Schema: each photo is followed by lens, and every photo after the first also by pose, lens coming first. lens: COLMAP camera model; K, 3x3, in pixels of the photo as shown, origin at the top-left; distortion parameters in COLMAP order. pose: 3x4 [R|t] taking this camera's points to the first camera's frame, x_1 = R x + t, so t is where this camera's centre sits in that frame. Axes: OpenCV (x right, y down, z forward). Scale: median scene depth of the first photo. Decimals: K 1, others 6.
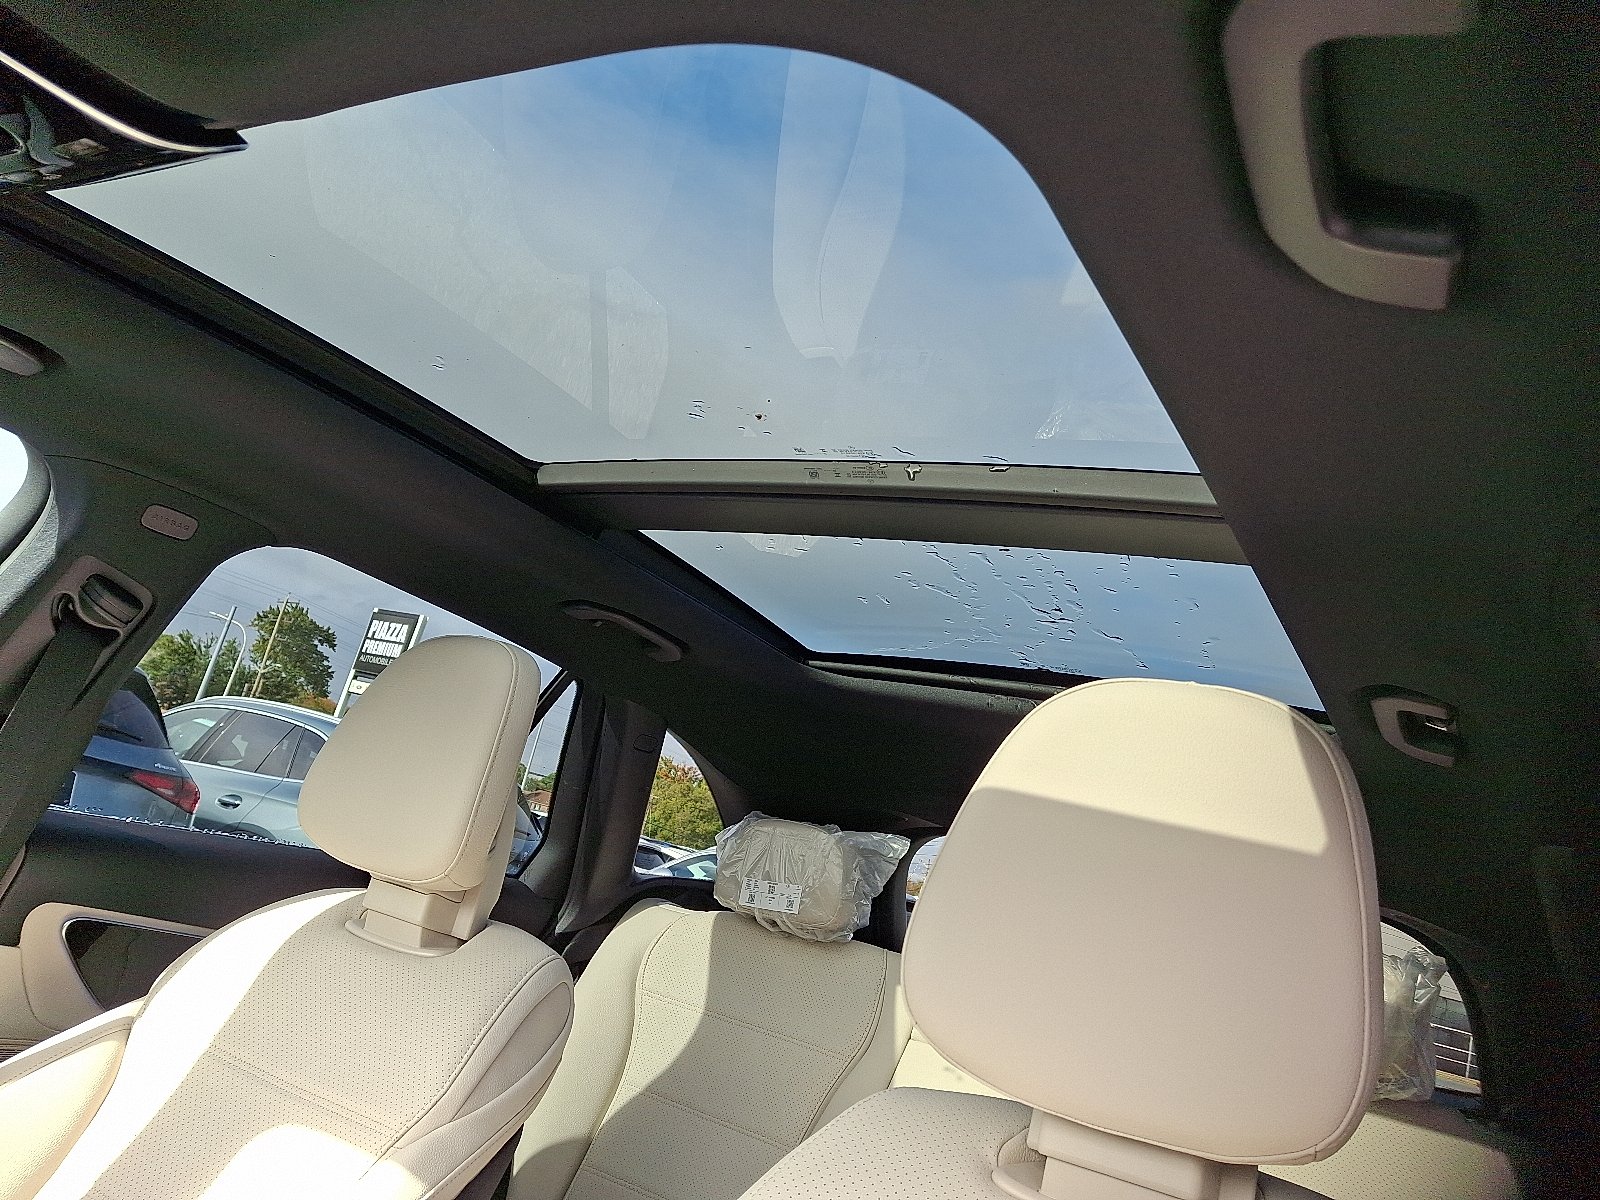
lens RADIAL K [[1181.1, 0, 800.0], [0, 1181.1, 600.0], [0, 0, 1]] dist [0.000273, -0.000565]
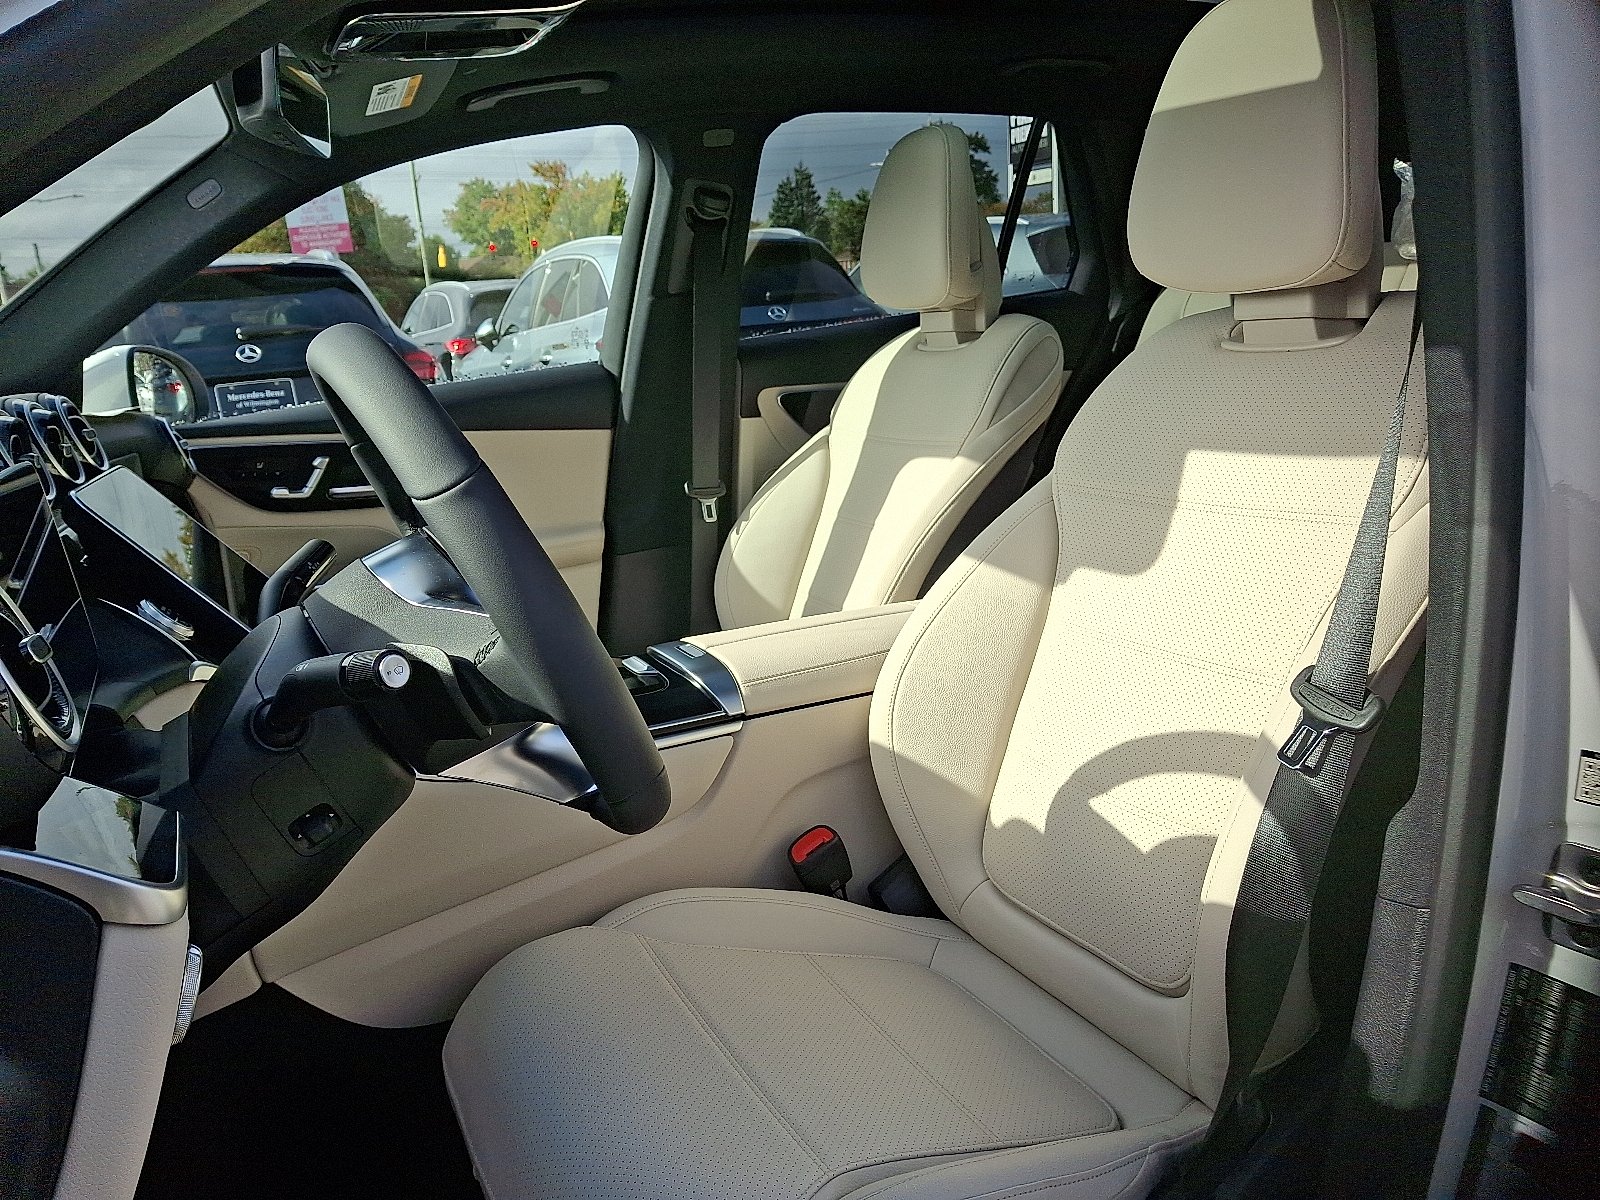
lens RADIAL K [[1235.6, 0, 800.0], [0, 1235.6, 600.0], [0, 0, 1]] dist [0.013103, -0.003864]
pose [[0.787904, -0.175417, -0.590285, 0.396854], [0.408989, 0.865683, 0.288654, 0.033130], [0.460365, -0.468852, 0.753818, -0.450313]]
